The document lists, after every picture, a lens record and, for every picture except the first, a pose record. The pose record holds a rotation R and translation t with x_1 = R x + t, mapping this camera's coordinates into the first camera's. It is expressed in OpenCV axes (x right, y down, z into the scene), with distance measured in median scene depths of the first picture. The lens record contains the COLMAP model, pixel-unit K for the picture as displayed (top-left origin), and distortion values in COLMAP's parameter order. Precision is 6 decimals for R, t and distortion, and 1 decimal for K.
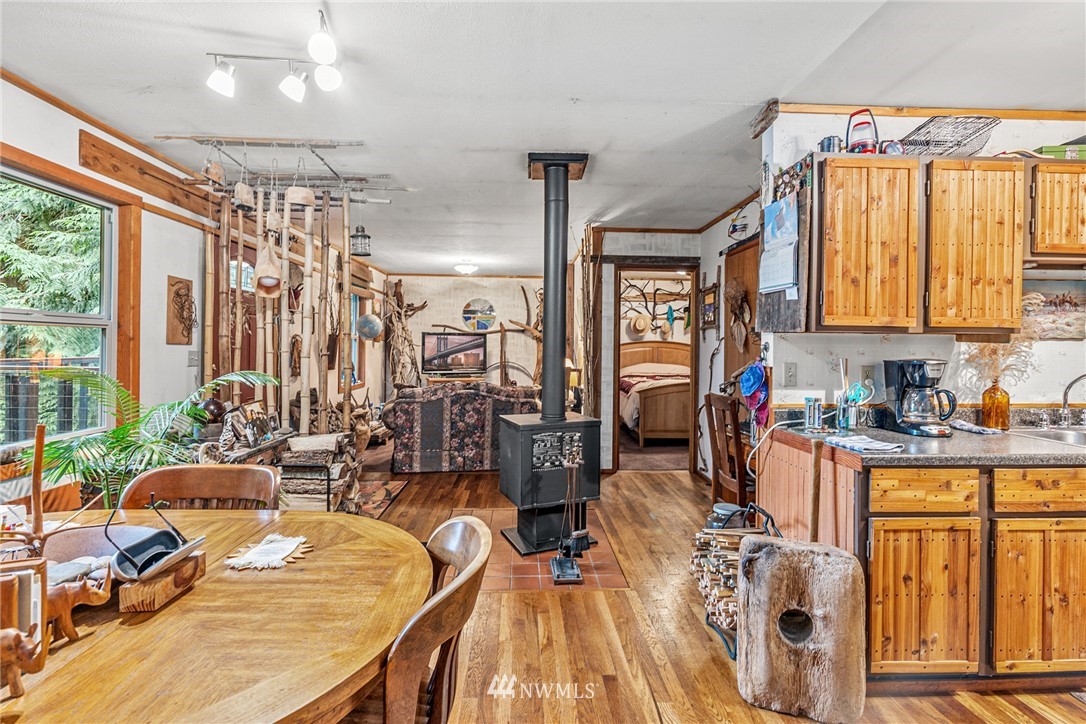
lens RADIAL K [[491.3, 0, 544.1], [0, 491.3, 355.9], [0, 0, 1]] dist [-0.004262, 0.001268]
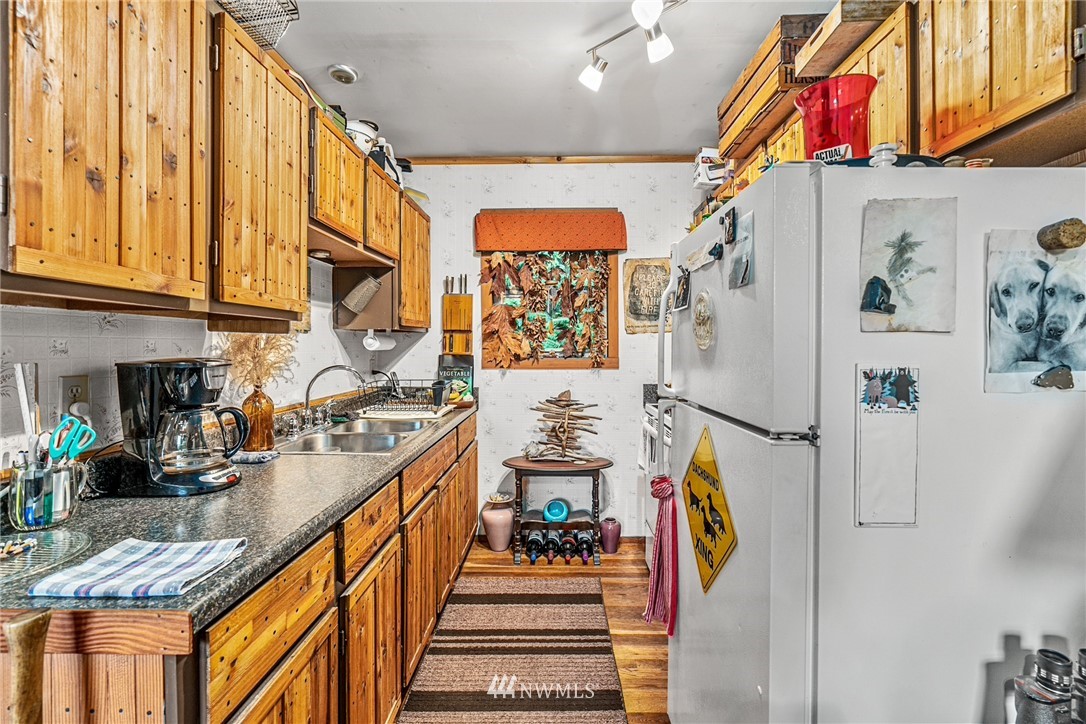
lens RADIAL K [[497.0, 0, 548.1], [0, 497.0, 344.2], [0, 0, 1]] dist [-0.004558, 0.000897]
pose [[0.062460, -0.002686, 0.998044, 0.226633], [0.018436, 0.999829, 0.001537, -0.003474], [-0.997877, 0.018304, 0.062498, 0.572076]]
